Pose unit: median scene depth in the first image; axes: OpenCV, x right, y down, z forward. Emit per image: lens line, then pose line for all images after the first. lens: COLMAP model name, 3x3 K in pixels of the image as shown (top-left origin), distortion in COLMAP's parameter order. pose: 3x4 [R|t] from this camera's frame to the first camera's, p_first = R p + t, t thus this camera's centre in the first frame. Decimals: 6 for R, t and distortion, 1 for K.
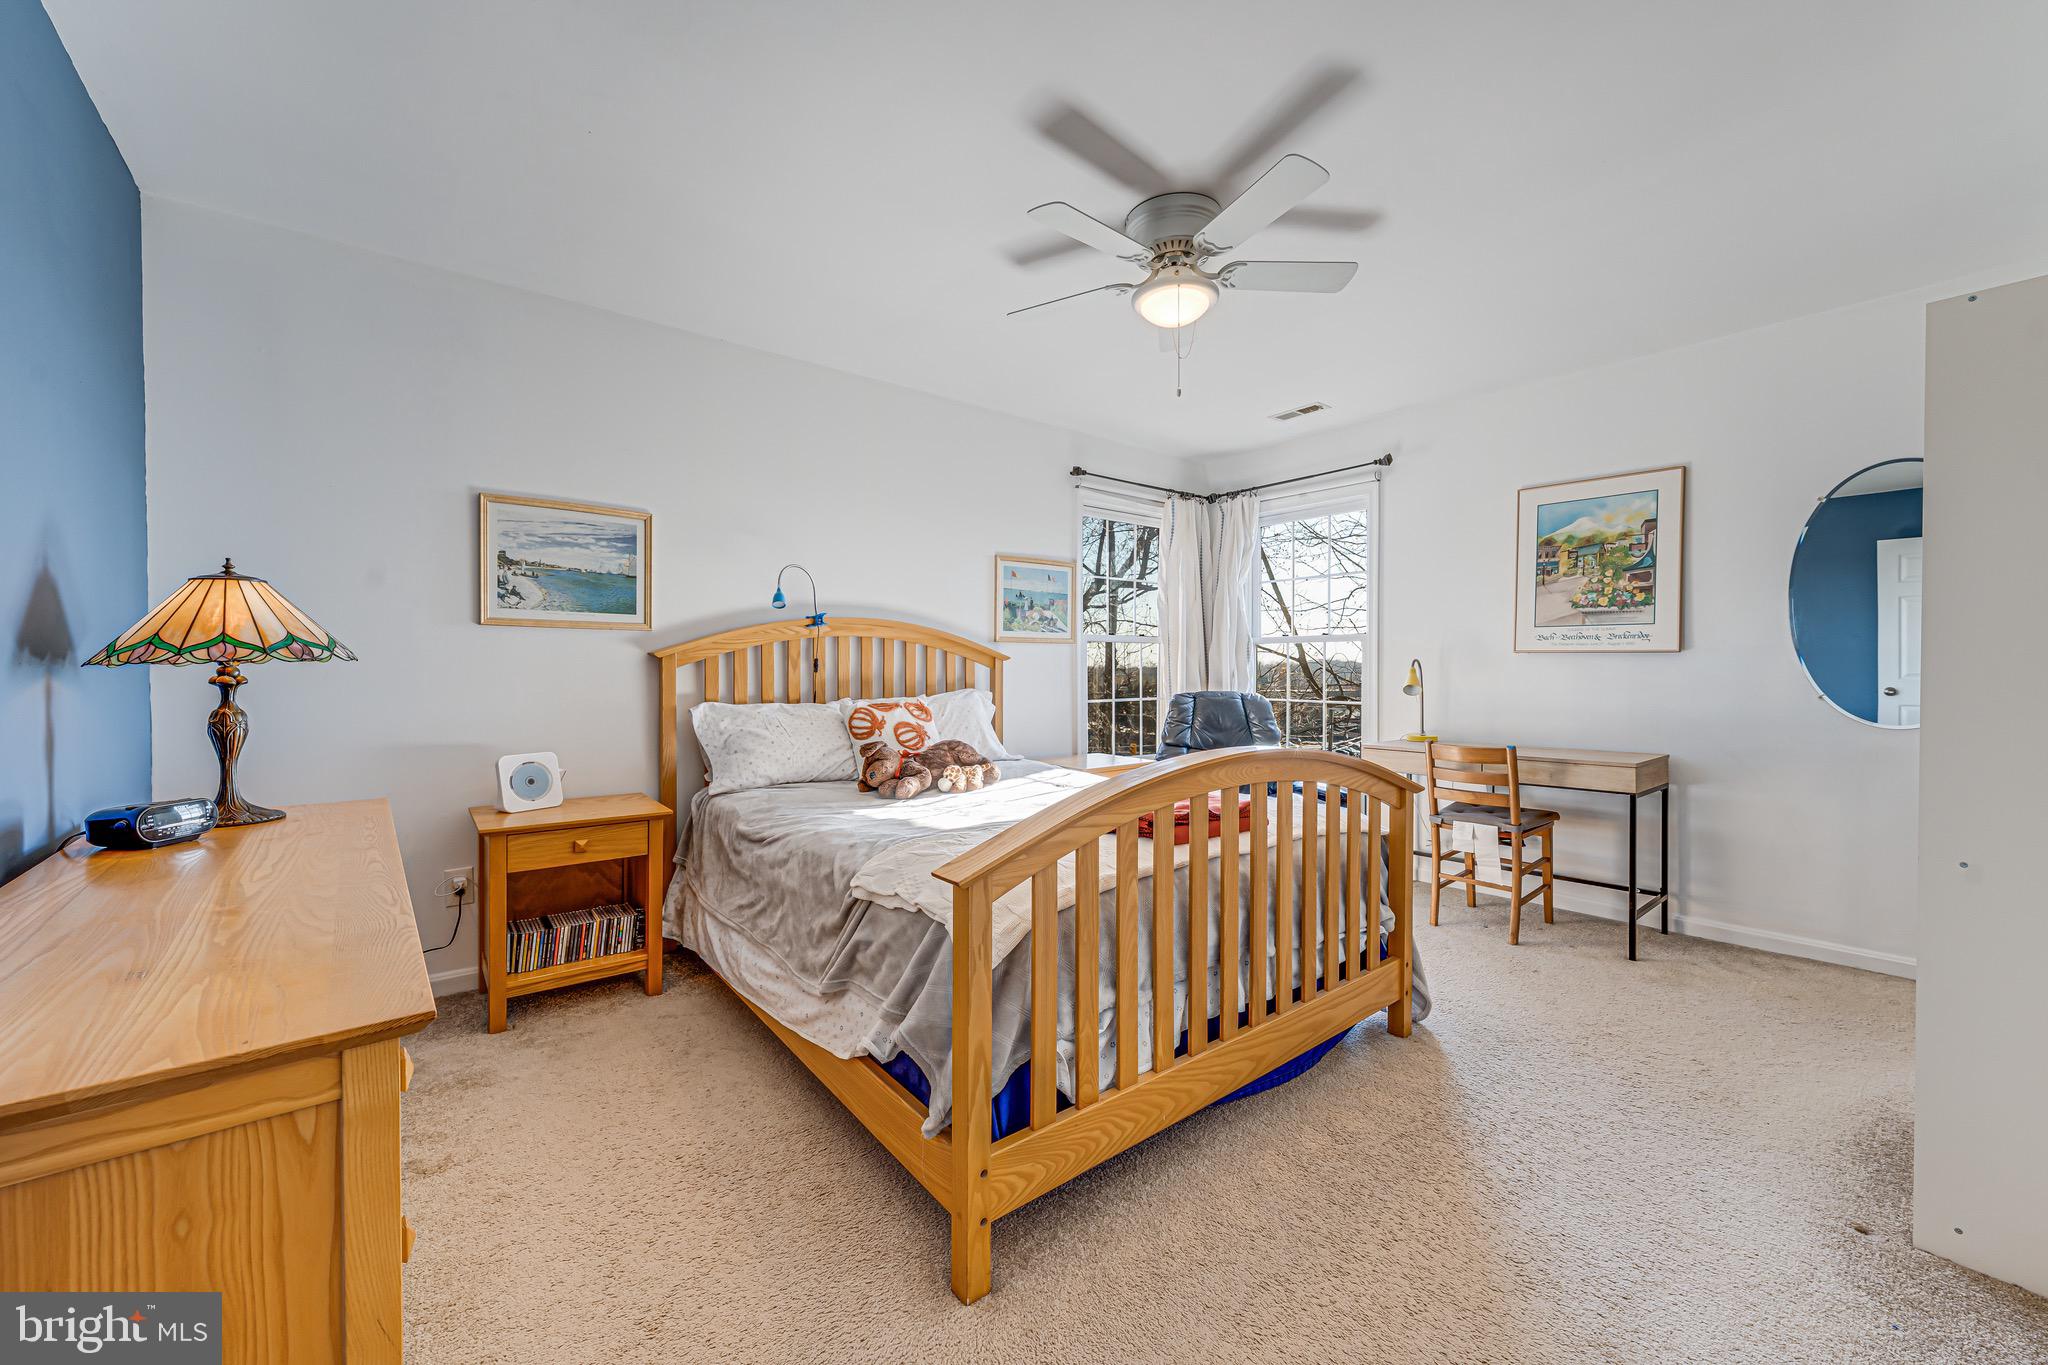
lens RADIAL K [[794.6, 0, 1017.9], [0, 794.6, 676.5], [0, 0, 1]] dist [-0.005383, 0.000792]
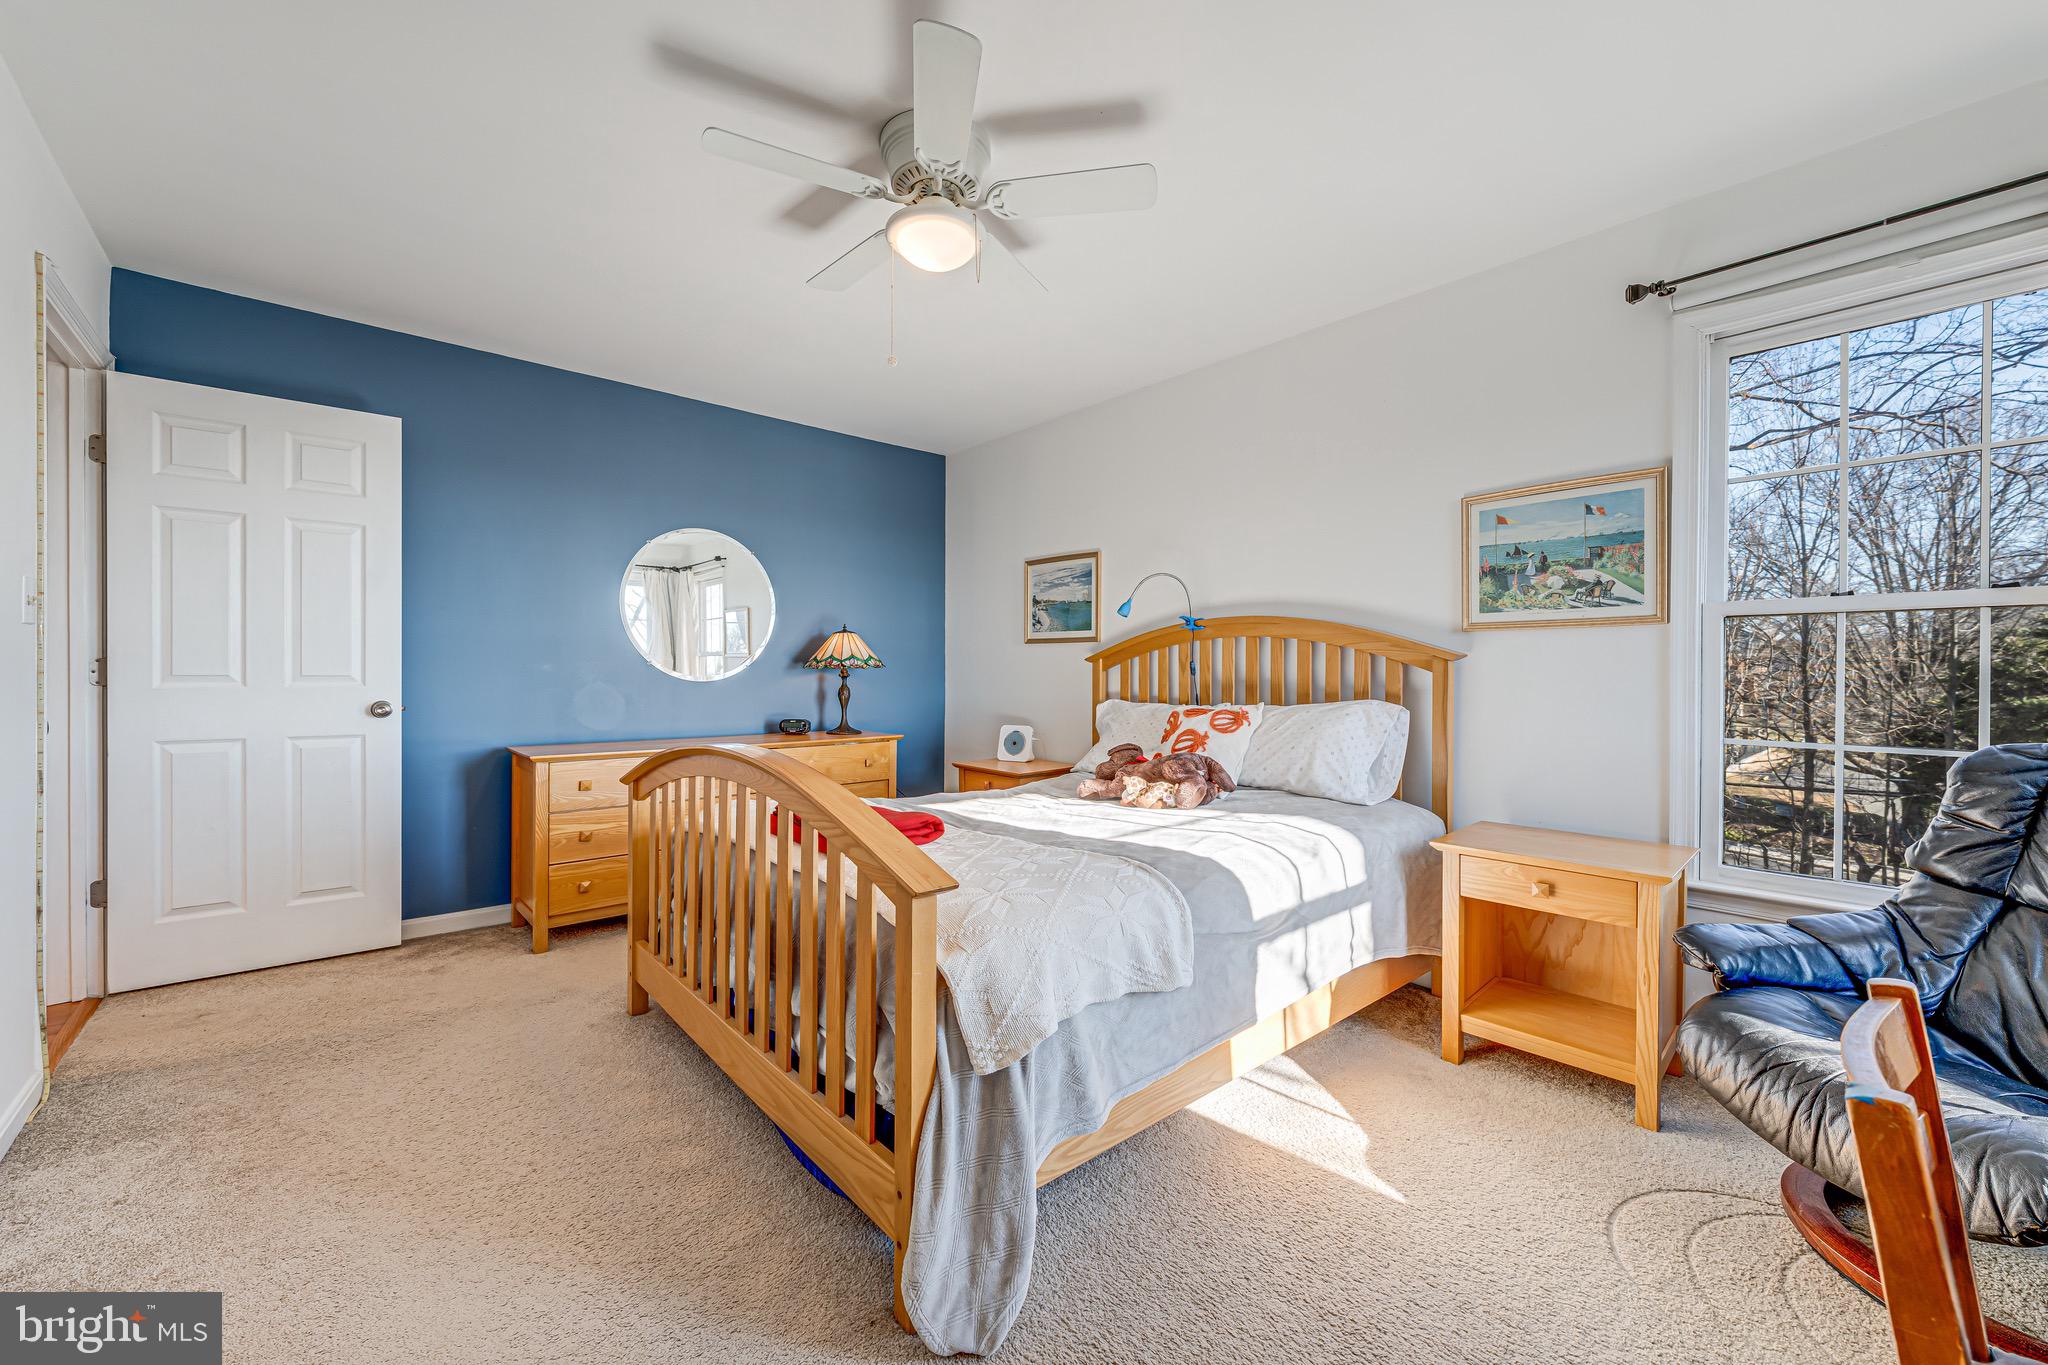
lens RADIAL K [[794.6, 0, 1018.5], [0, 794.6, 677.9], [0, 0, 1]] dist [-0.005383, 0.000792]
pose [[0.029686, 0.009782, -0.999511, 0.817483], [-0.013085, 0.999870, 0.009397, -0.009605], [0.999474, 0.012799, 0.029810, 0.827869]]
